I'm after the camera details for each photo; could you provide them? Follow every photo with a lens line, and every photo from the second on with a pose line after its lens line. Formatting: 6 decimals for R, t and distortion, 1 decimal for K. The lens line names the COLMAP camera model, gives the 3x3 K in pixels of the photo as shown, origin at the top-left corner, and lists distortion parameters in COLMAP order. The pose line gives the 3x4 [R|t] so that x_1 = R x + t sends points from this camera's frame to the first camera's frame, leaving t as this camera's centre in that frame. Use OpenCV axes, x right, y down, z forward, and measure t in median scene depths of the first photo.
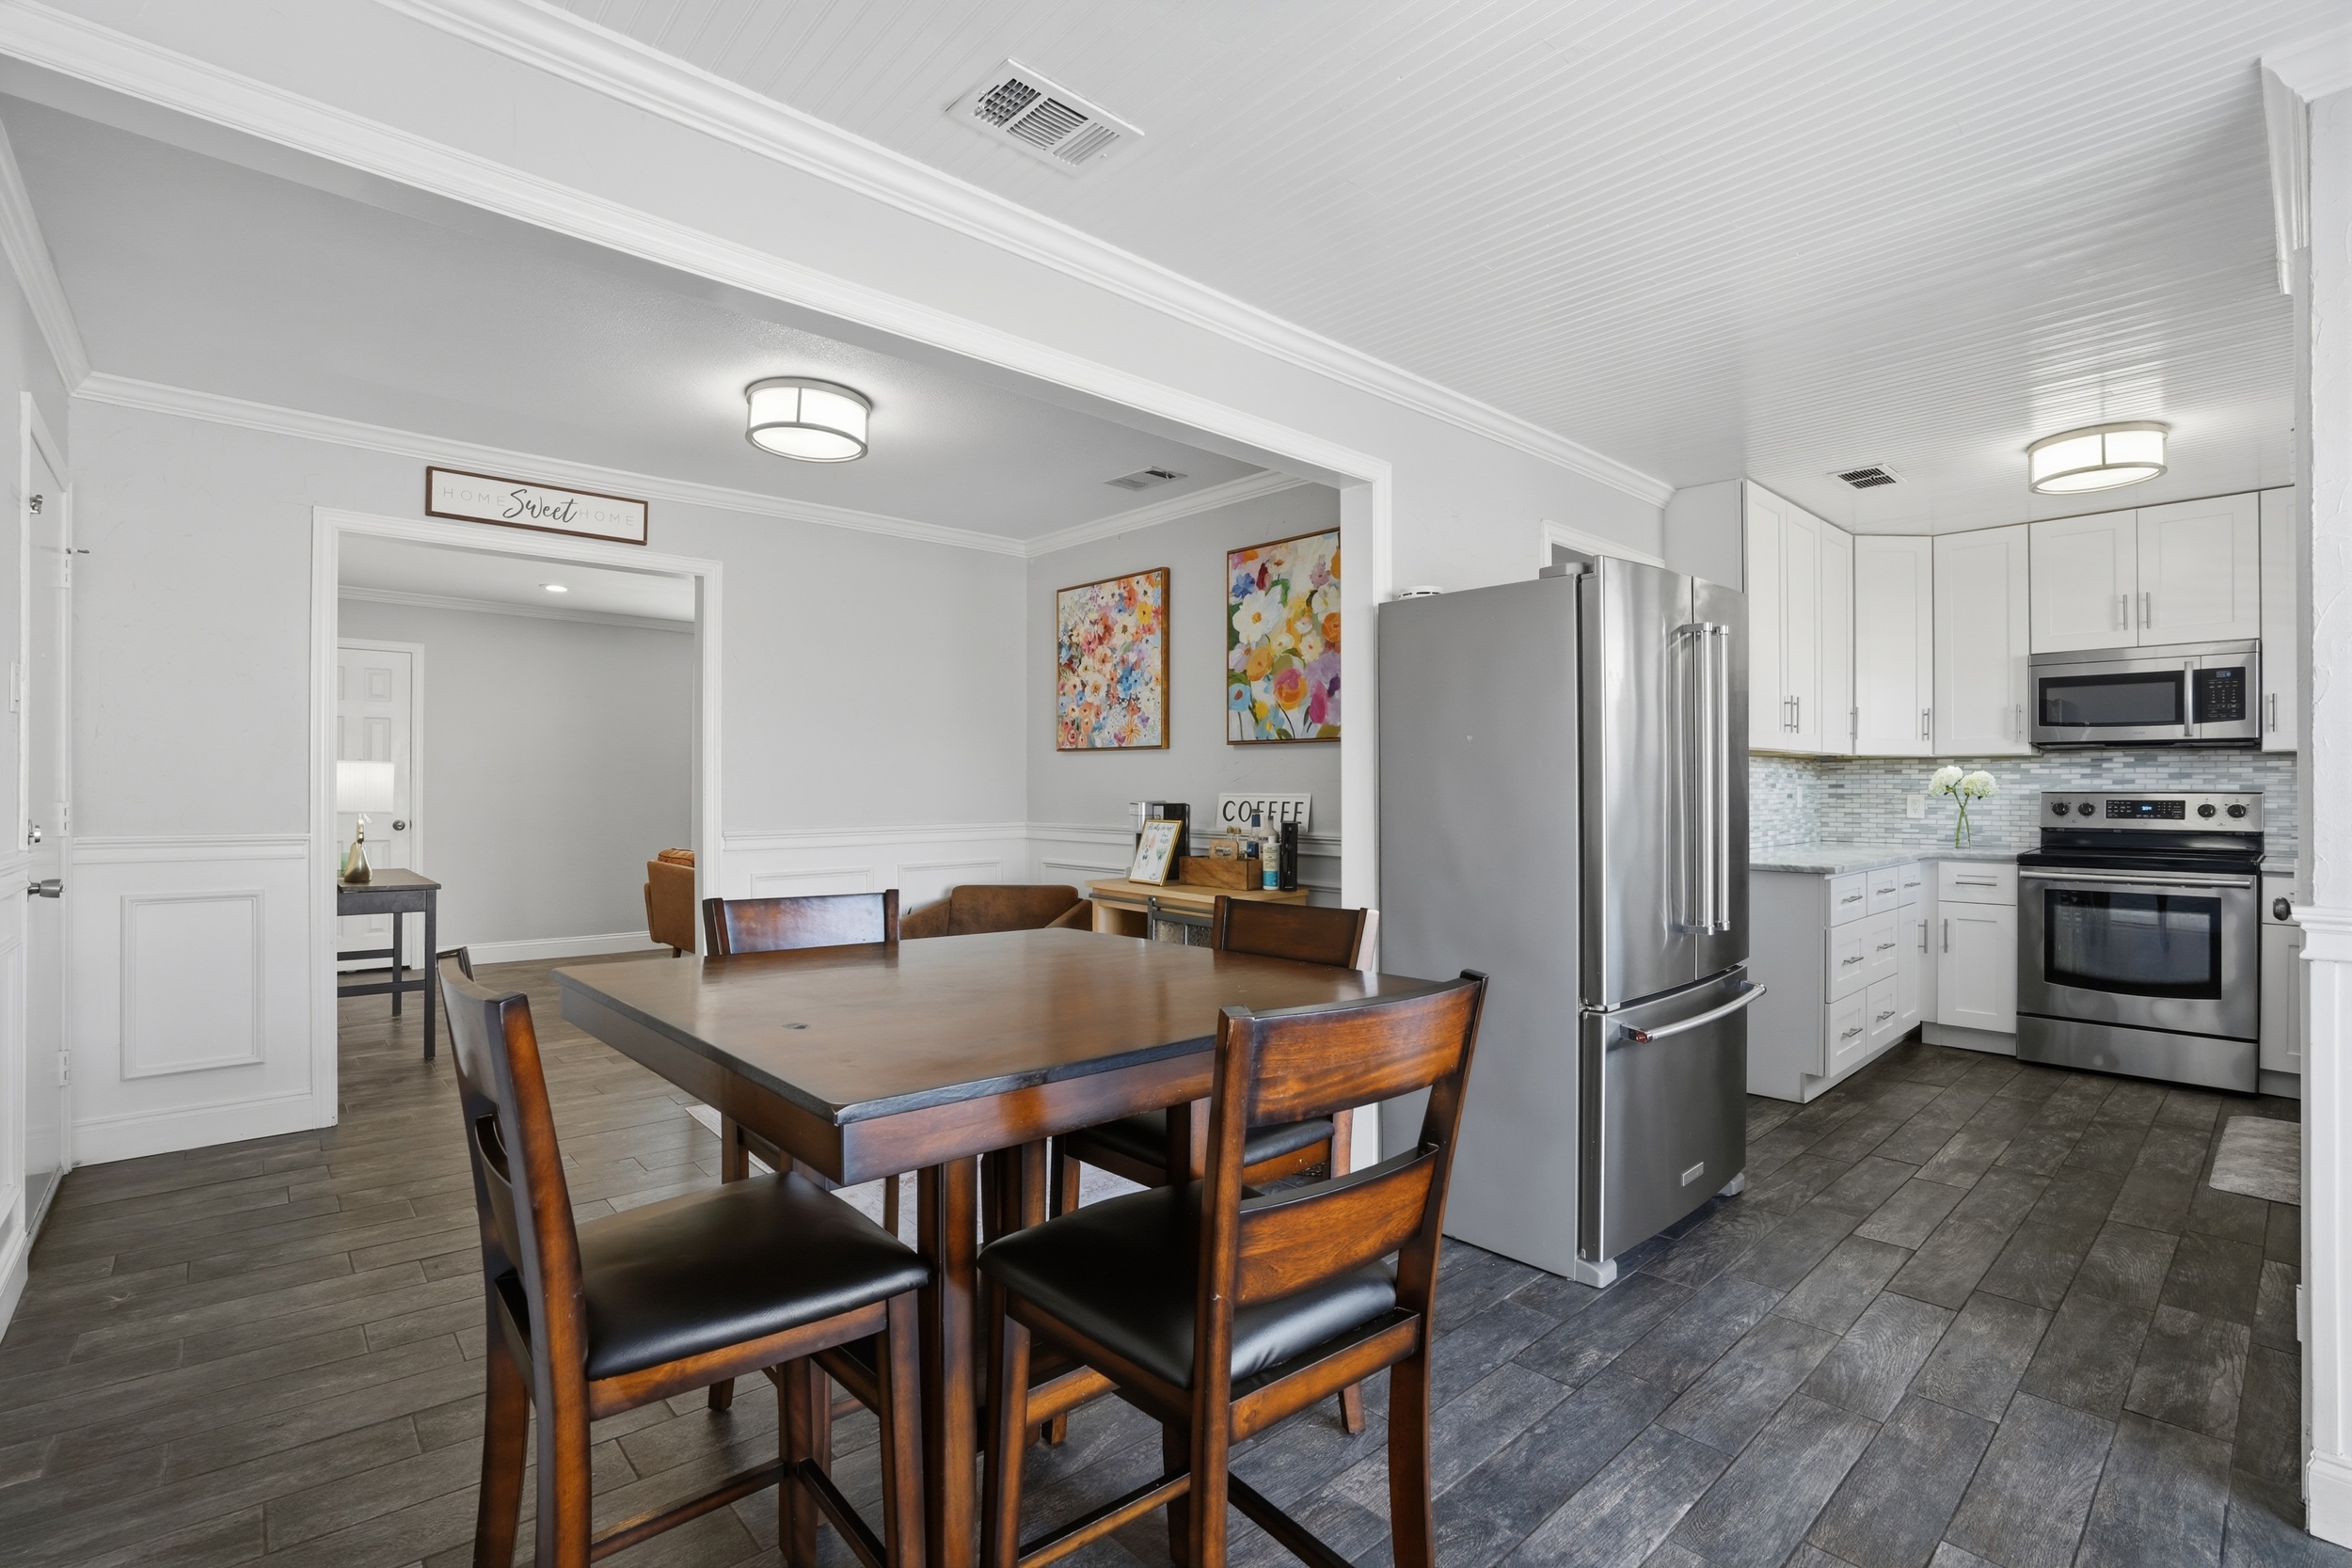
lens RADIAL K [[1064.6, 0, 1171.1], [0, 1064.6, 783.2], [0, 0, 1]] dist [-0.002724, -0.000257]
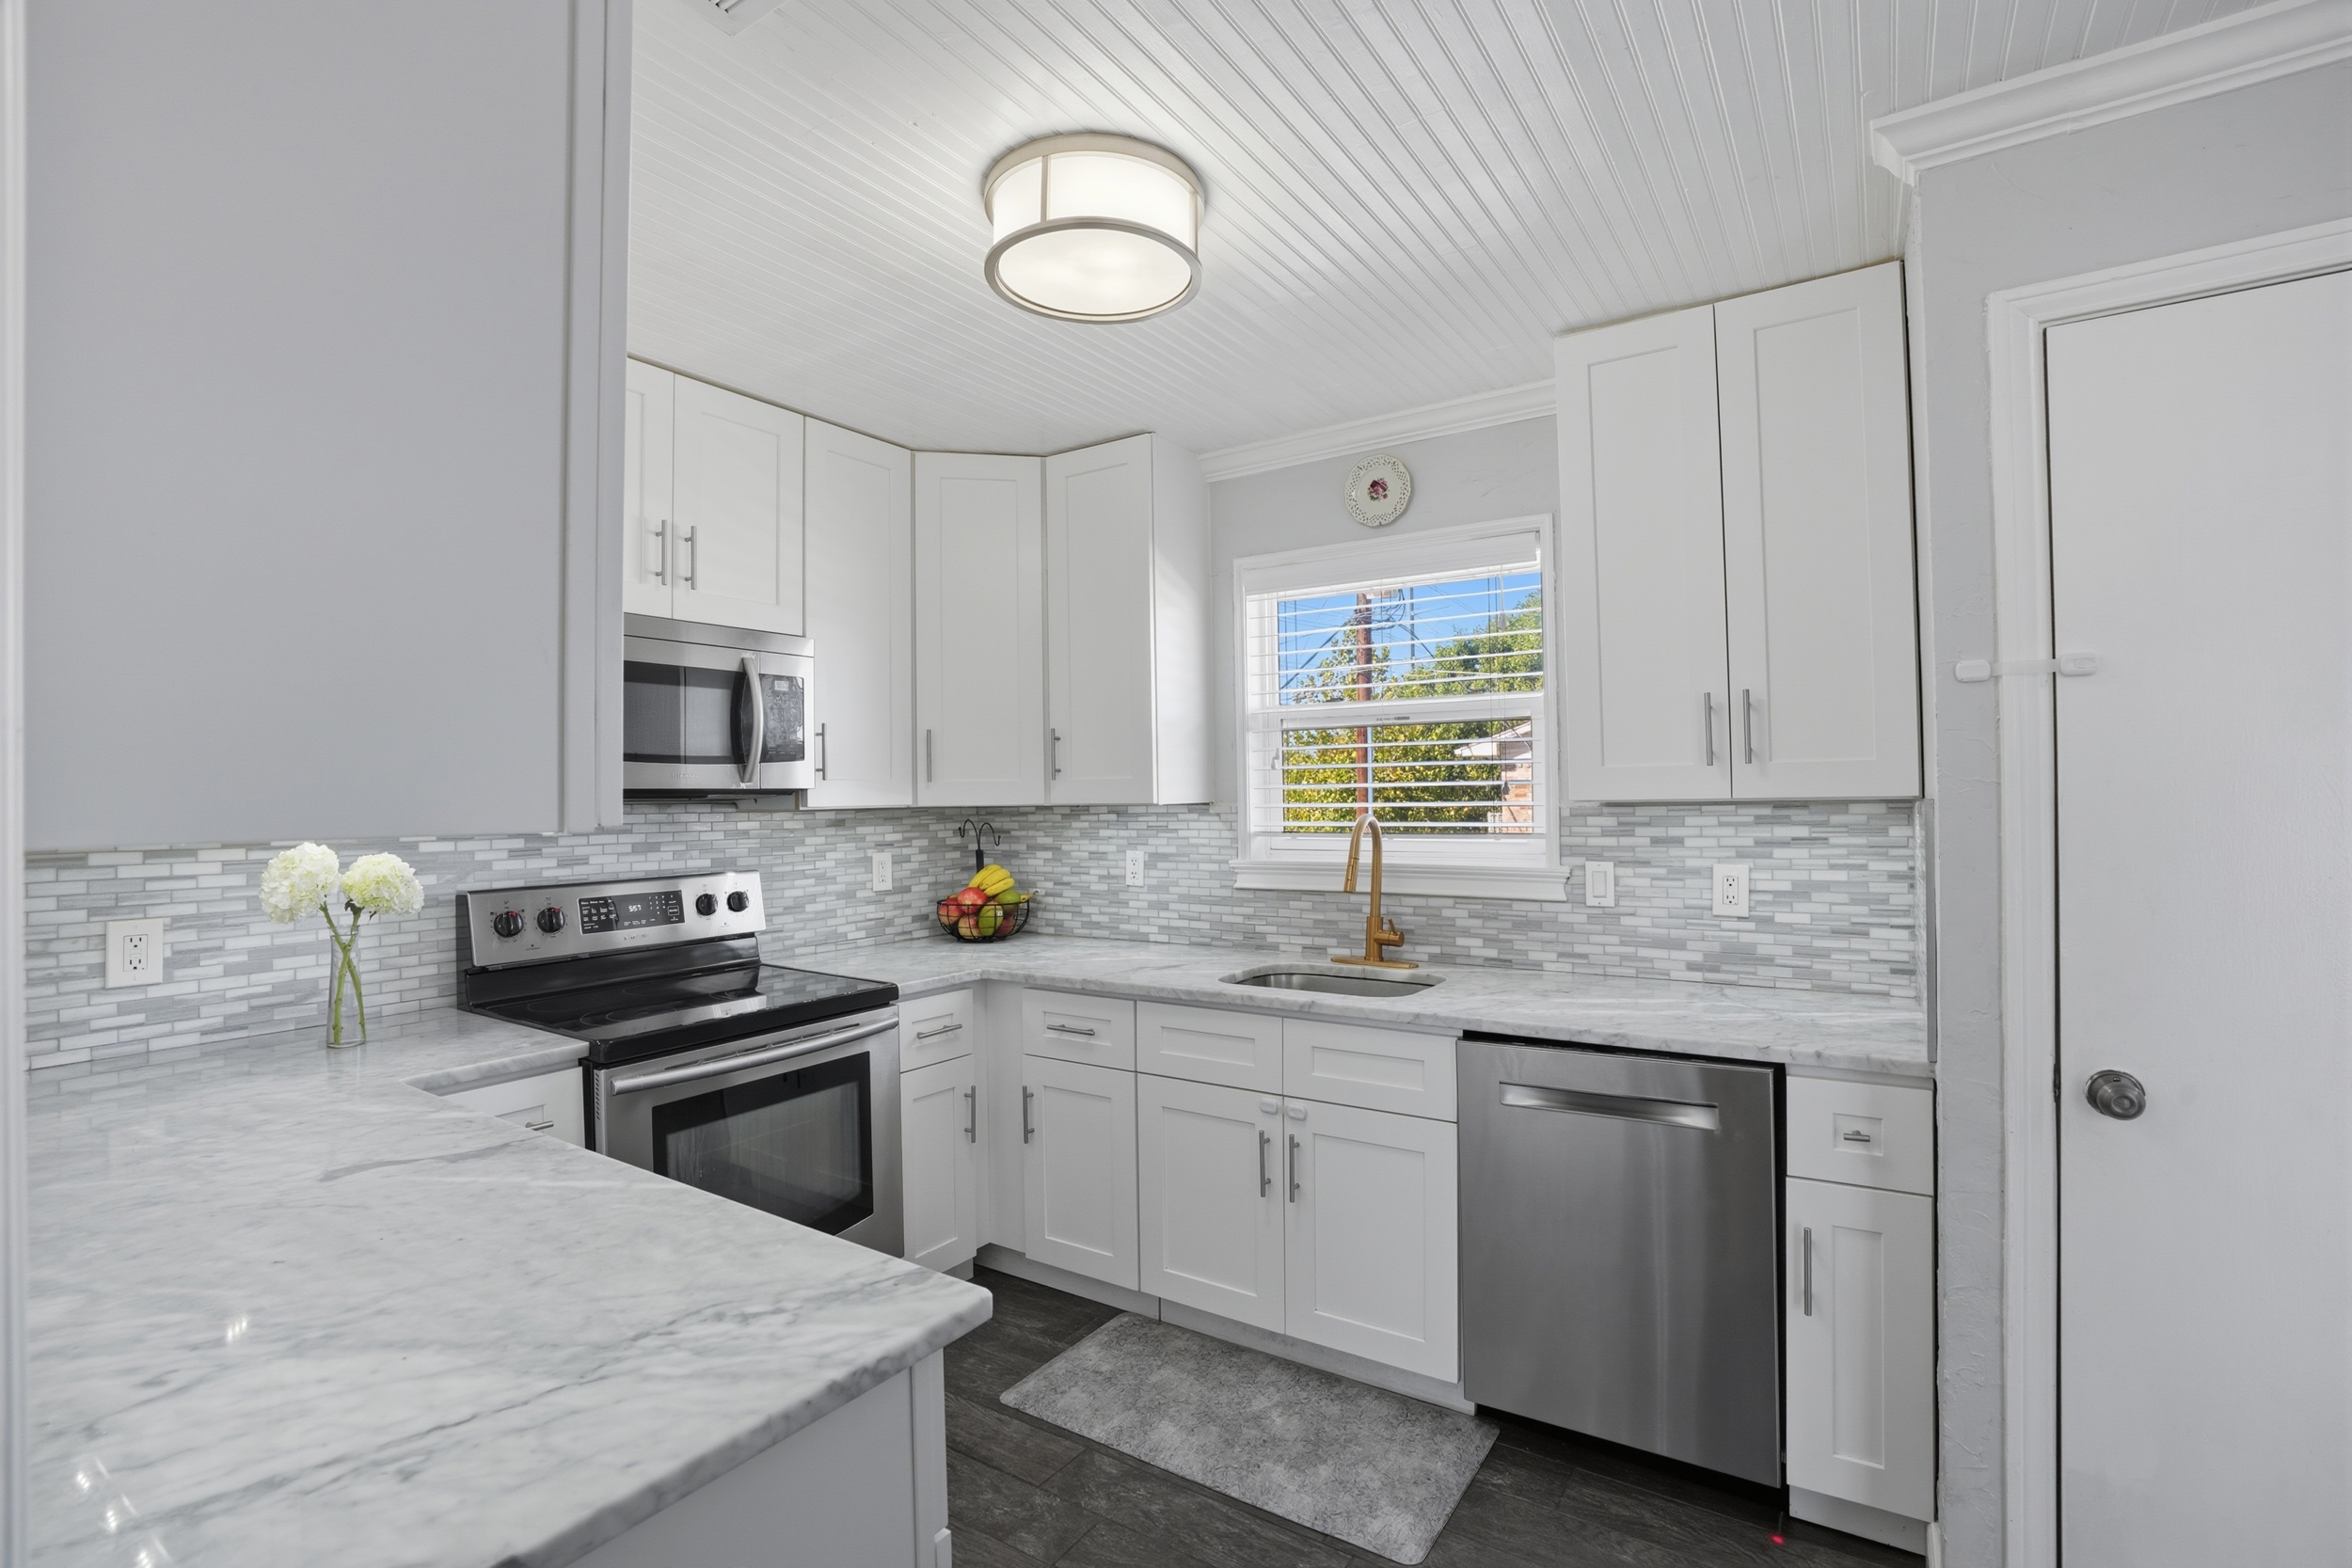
lens RADIAL K [[1064.6, 0, 1173.3], [0, 1064.6, 785.3], [0, 0, 1]] dist [-0.002724, -0.000257]
pose [[-0.223865, 0.012892, 0.974535, 0.293843], [0.009600, 0.999893, -0.011023, -0.031366], [-0.974573, 0.006888, -0.223965, 0.814872]]
